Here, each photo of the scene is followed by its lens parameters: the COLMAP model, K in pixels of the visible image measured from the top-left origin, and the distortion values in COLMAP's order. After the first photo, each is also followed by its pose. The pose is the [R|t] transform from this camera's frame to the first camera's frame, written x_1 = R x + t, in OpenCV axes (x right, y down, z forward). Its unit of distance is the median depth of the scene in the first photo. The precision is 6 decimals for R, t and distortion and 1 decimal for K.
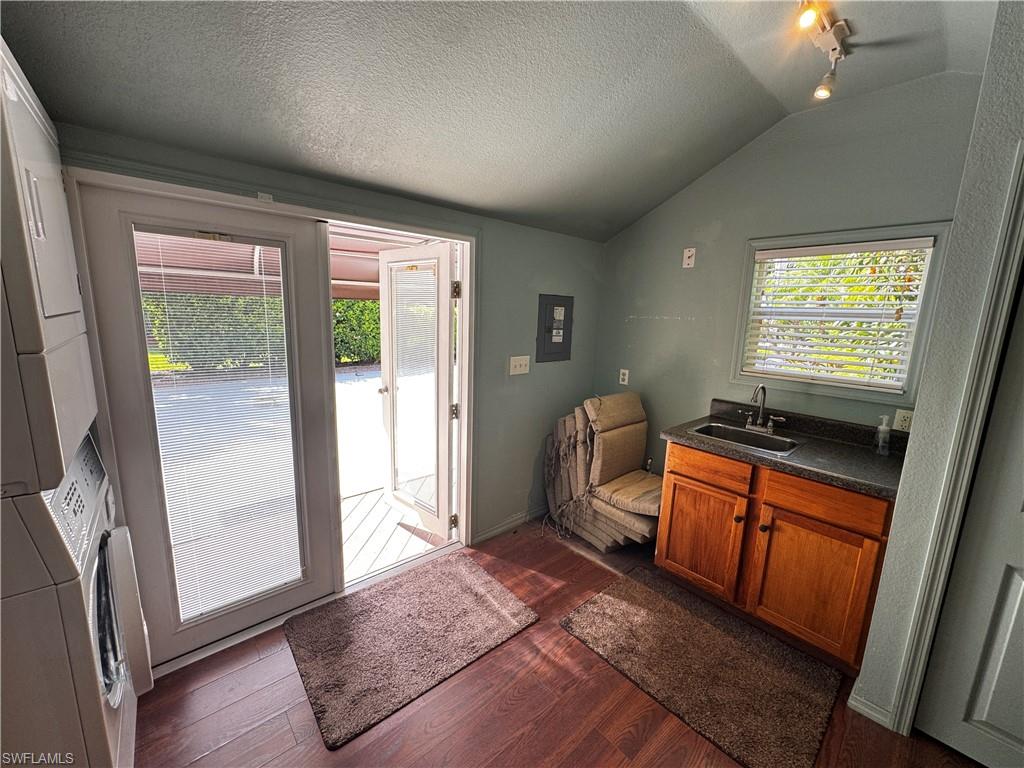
lens RADIAL K [[405.8, 0, 509.5], [0, 405.8, 384.0], [0, 0, 1]] dist [-0.008817, 0.000915]
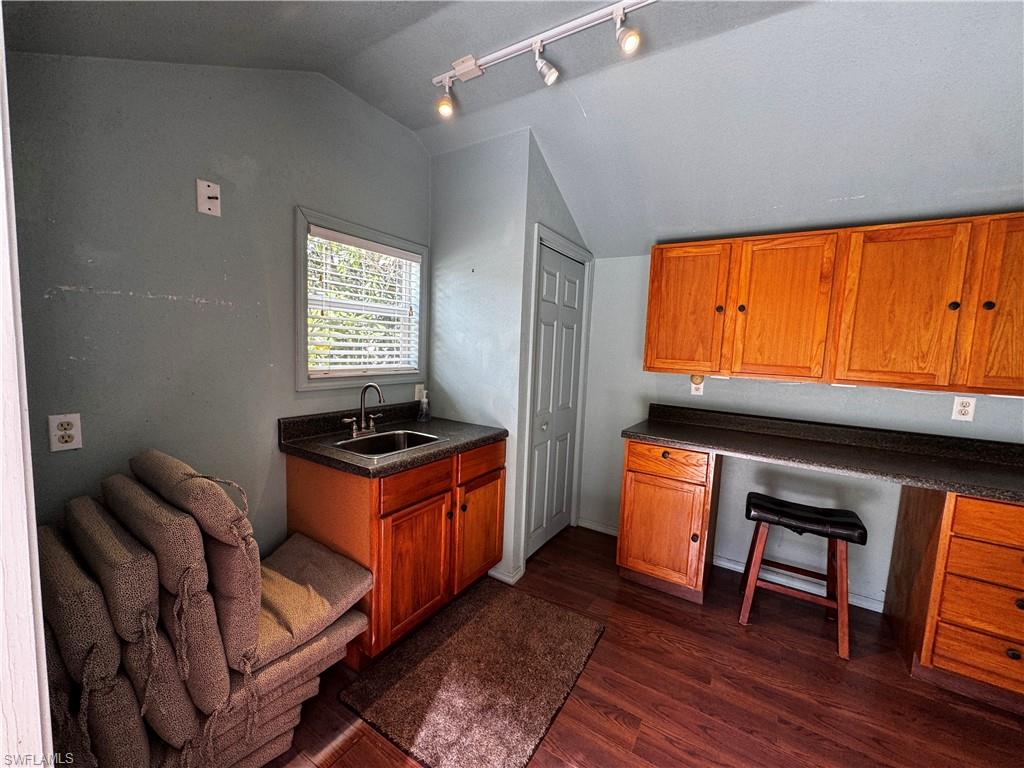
lens RADIAL K [[405.8, 0, 509.3], [0, 405.8, 384.0], [0, 0, 1]] dist [-0.008817, 0.000915]
pose [[-0.276063, -0.134942, 0.951620, -0.319161], [0.118250, 0.977805, 0.172959, -0.114138], [-0.953838, 0.160276, -0.253978, 0.910619]]
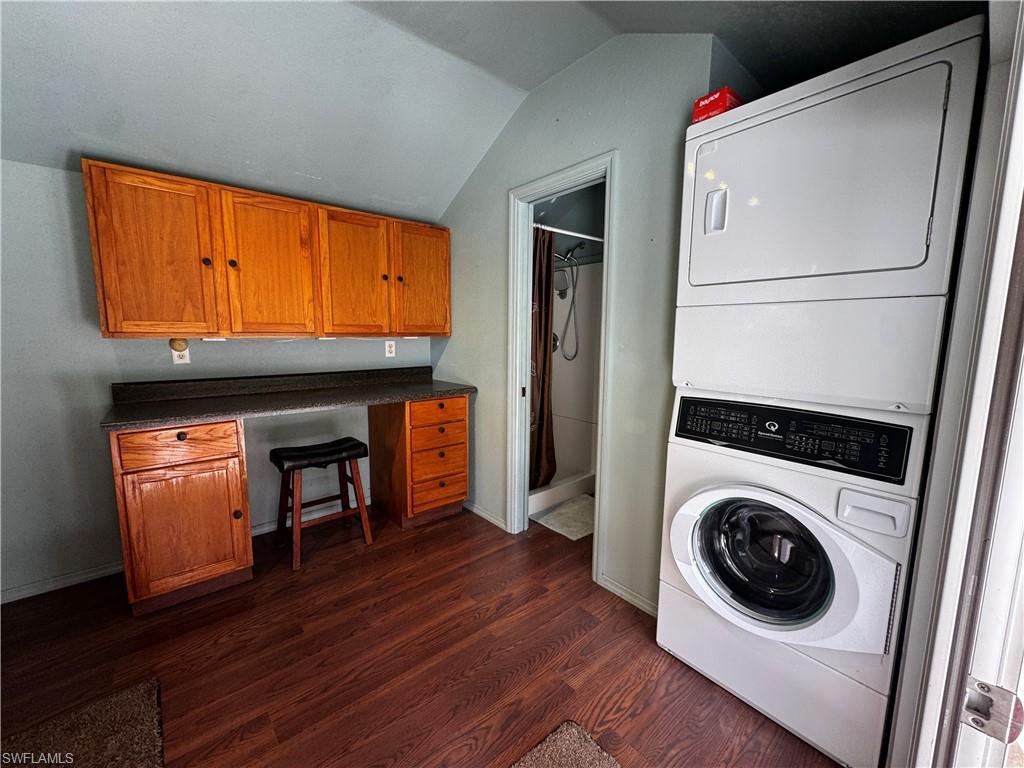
lens RADIAL K [[405.8, 0, 507.6], [0, 405.8, 384.7], [0, 0, 1]] dist [-0.008817, 0.000915]
pose [[-0.998995, -0.043540, 0.010608, -0.163828], [-0.038280, 0.952167, 0.303172, -0.097331], [-0.023301, 0.302462, -0.952877, 1.042416]]
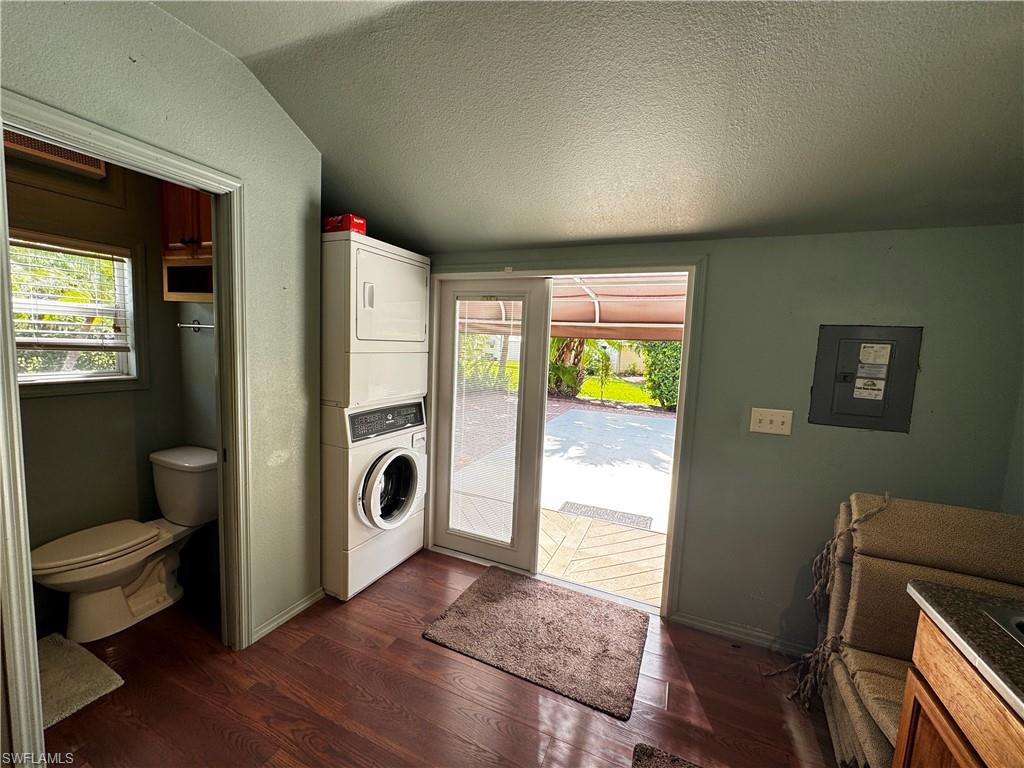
lens RADIAL K [[405.8, 0, 509.0], [0, 405.8, 384.6], [0, 0, 1]] dist [-0.008817, 0.000915]
pose [[0.423552, 0.076122, -0.902668, 0.580382], [-0.188991, 0.981961, -0.005869, -0.020805], [0.885938, 0.173082, 0.430298, 0.303017]]
